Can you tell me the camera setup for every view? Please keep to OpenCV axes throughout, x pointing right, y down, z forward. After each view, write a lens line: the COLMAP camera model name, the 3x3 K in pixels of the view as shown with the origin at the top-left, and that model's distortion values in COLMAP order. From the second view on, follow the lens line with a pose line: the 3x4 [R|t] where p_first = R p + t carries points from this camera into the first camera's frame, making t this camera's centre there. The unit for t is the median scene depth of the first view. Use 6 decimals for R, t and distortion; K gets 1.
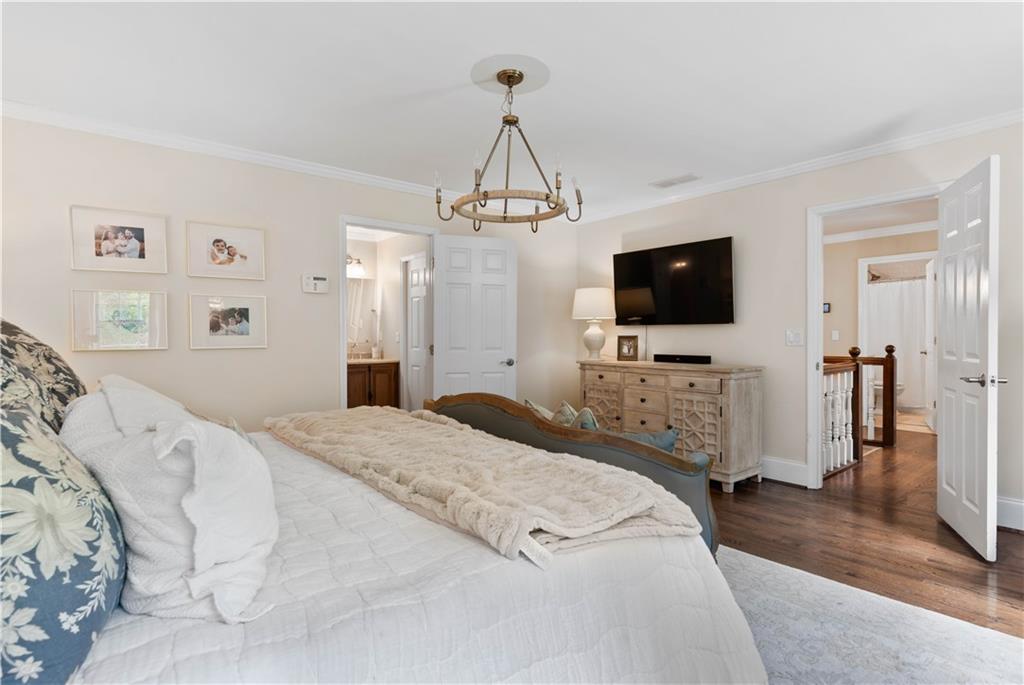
lens RADIAL K [[529.4, 0, 512.0], [0, 529.4, 342.5], [0, 0, 1]] dist [-0.001033, -0.000076]
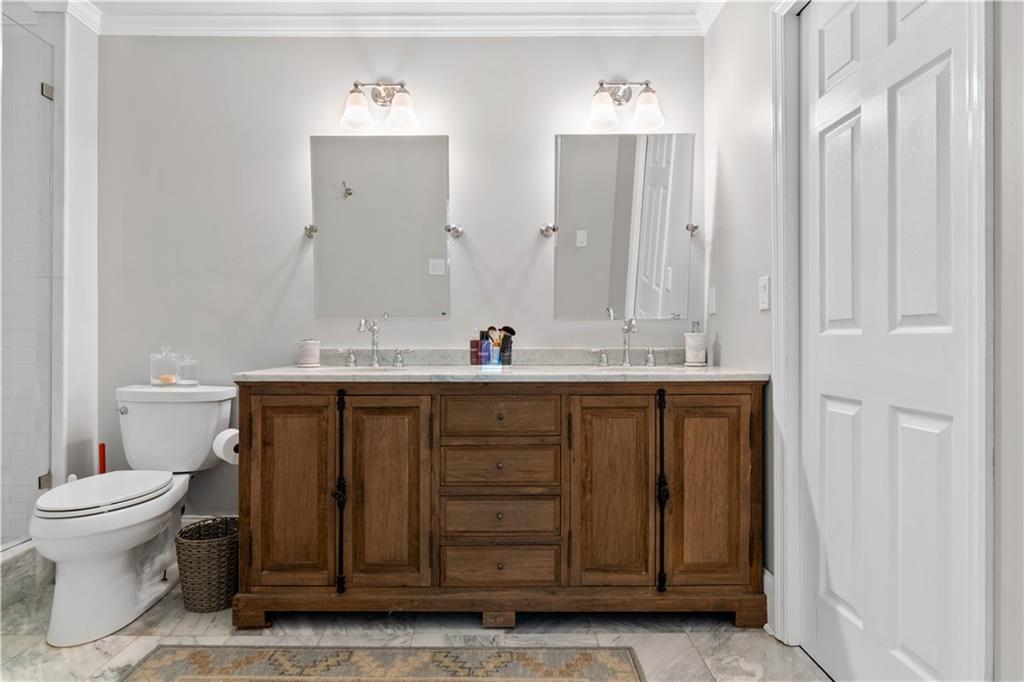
lens RADIAL K [[523.7, 0, 512.0], [0, 523.7, 341.0], [0, 0, 1]] dist [0.000390, -0.000010]
pose [[0.778280, 0.007718, -0.627870, -0.139999], [-0.009703, 0.999953, 0.000264, 0.015686], [0.627843, 0.005887, 0.778318, 0.673160]]
